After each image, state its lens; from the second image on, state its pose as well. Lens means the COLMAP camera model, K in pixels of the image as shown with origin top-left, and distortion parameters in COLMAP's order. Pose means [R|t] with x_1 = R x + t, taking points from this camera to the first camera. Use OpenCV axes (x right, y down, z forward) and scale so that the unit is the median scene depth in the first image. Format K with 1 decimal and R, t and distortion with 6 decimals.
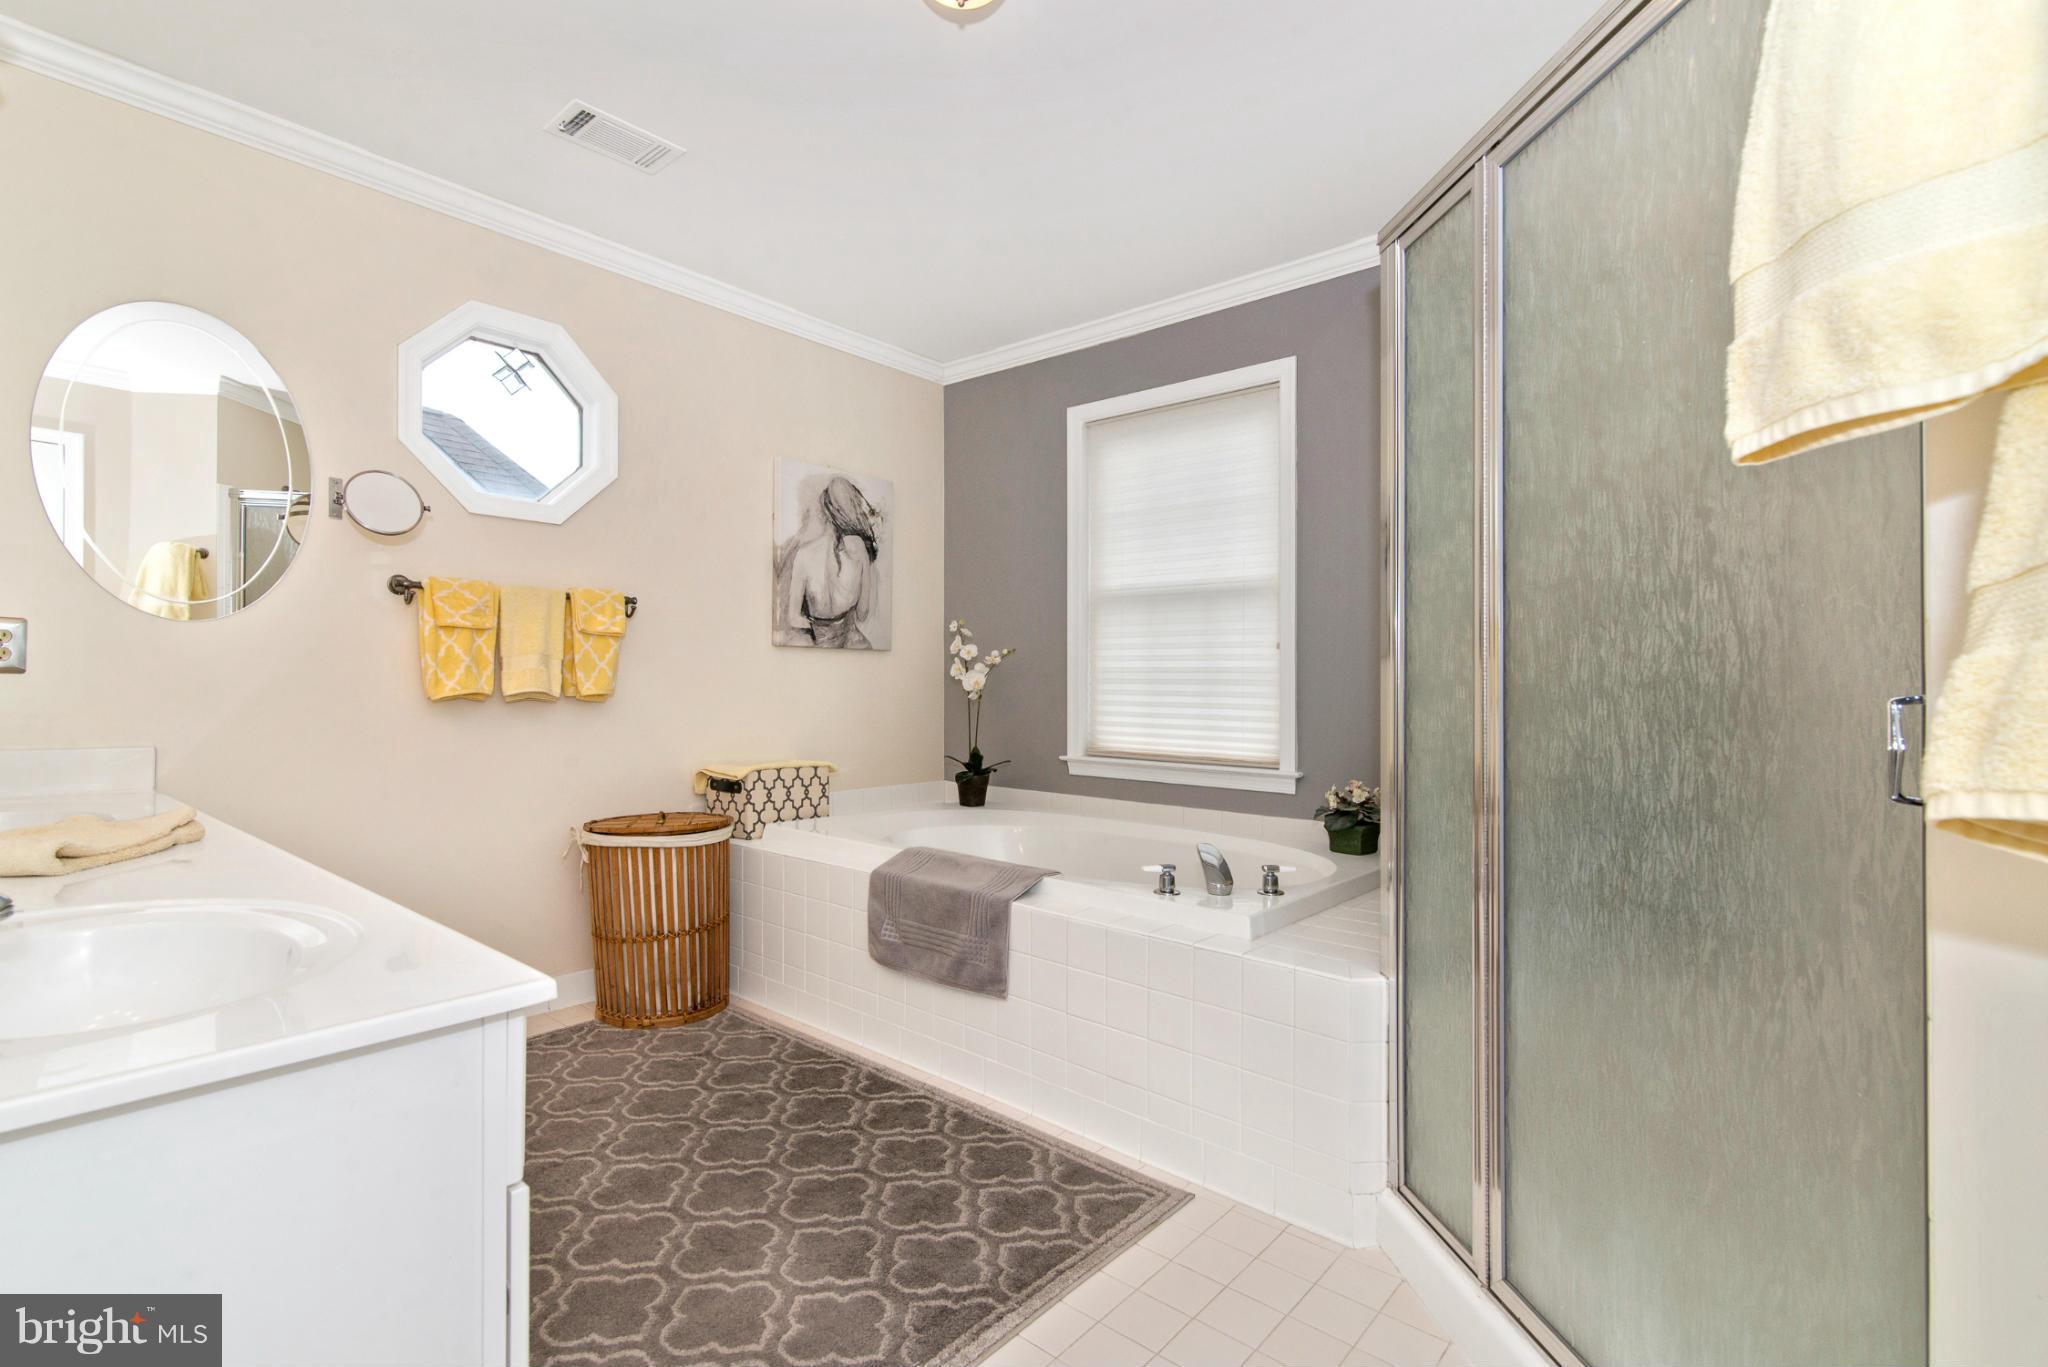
lens RADIAL K [[943.1, 0, 1015.2], [0, 943.1, 687.6], [0, 0, 1]] dist [0.002270, 0.000385]
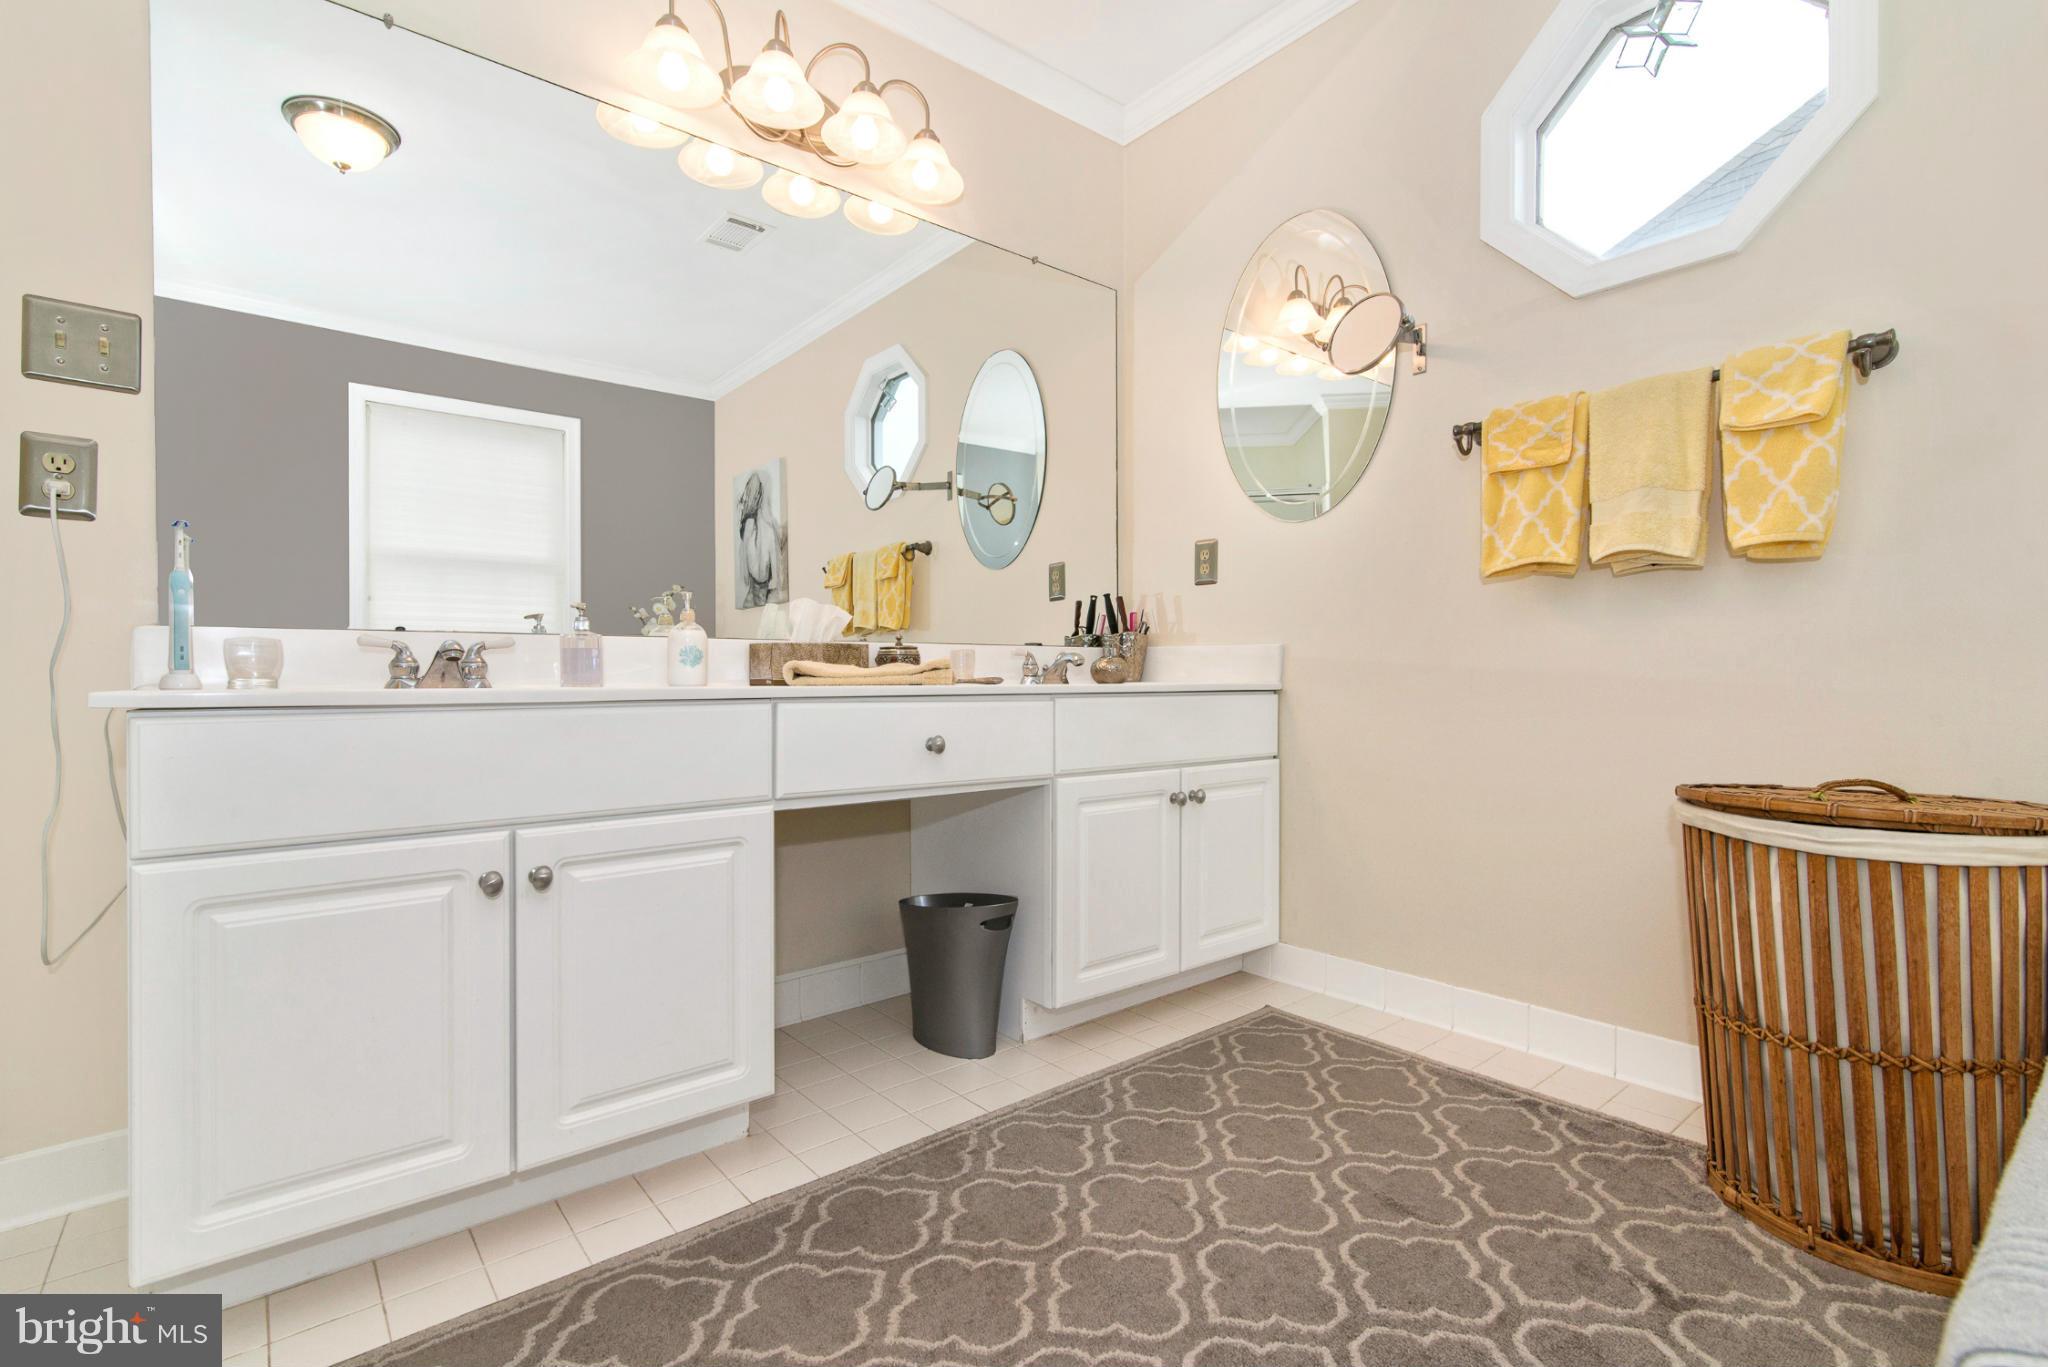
lens RADIAL K [[943.1, 0, 1015.2], [0, 943.1, 687.6], [0, 0, 1]] dist [0.002270, 0.000385]
pose [[-0.171955, -0.001345, -0.985104, 0.145117], [0.004318, 0.999988, -0.002119, 0.086103], [0.985095, -0.004618, -0.171947, 0.674121]]
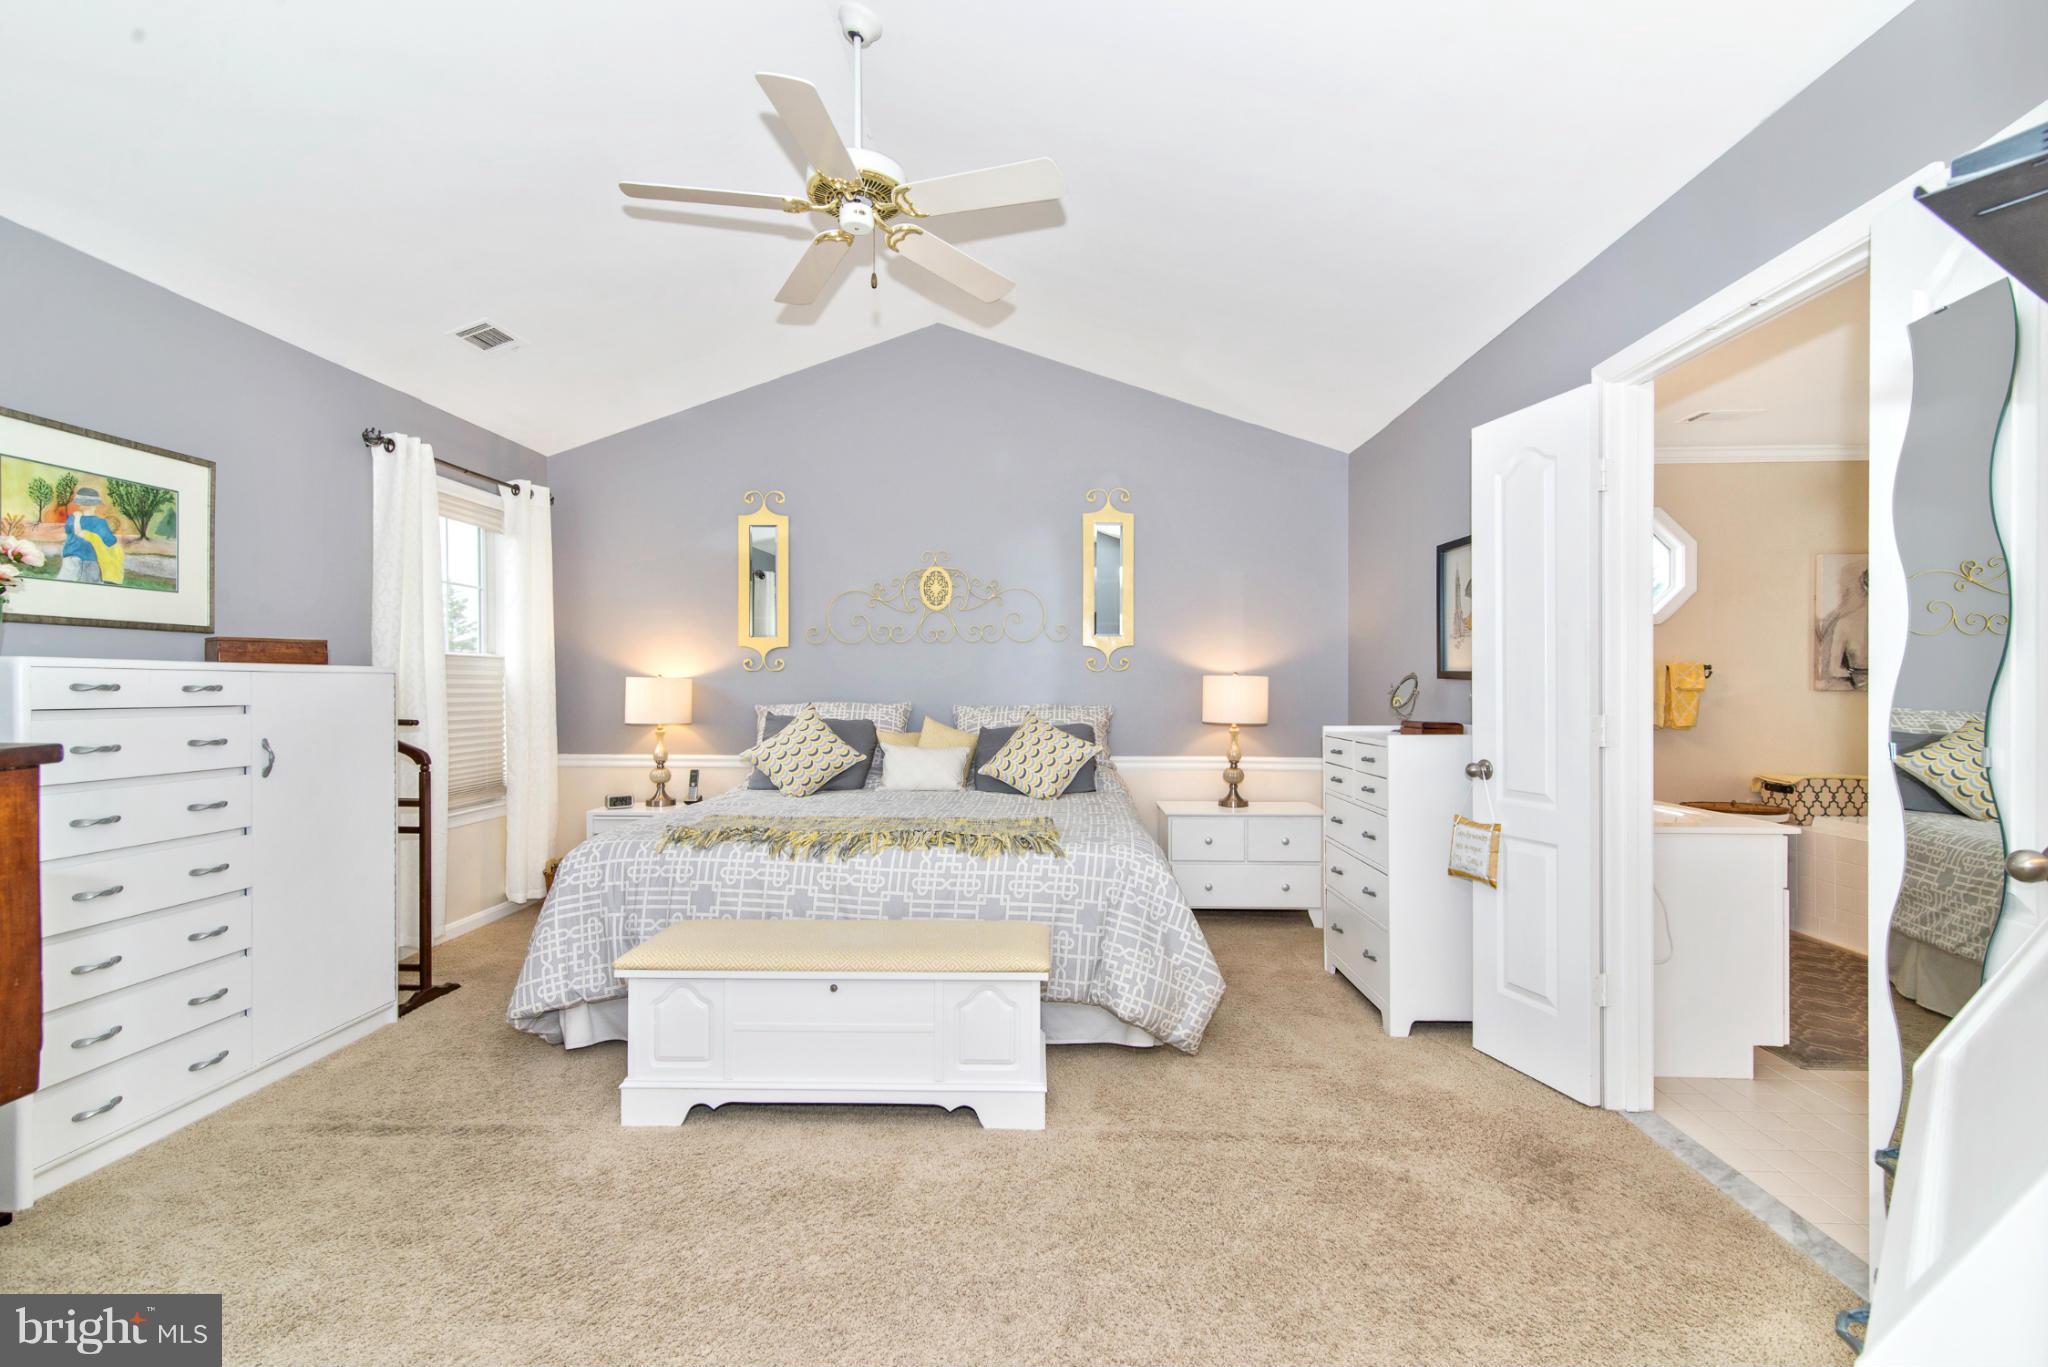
lens RADIAL K [[943.1, 0, 1015.2], [0, 943.1, 687.6], [0, 0, 1]] dist [0.002270, 0.000385]
pose [[0.614380, -0.004644, -0.788997, 0.141255], [0.001270, 0.999987, -0.004896, -0.053072], [0.789010, 0.002006, 0.614378, -0.948381]]
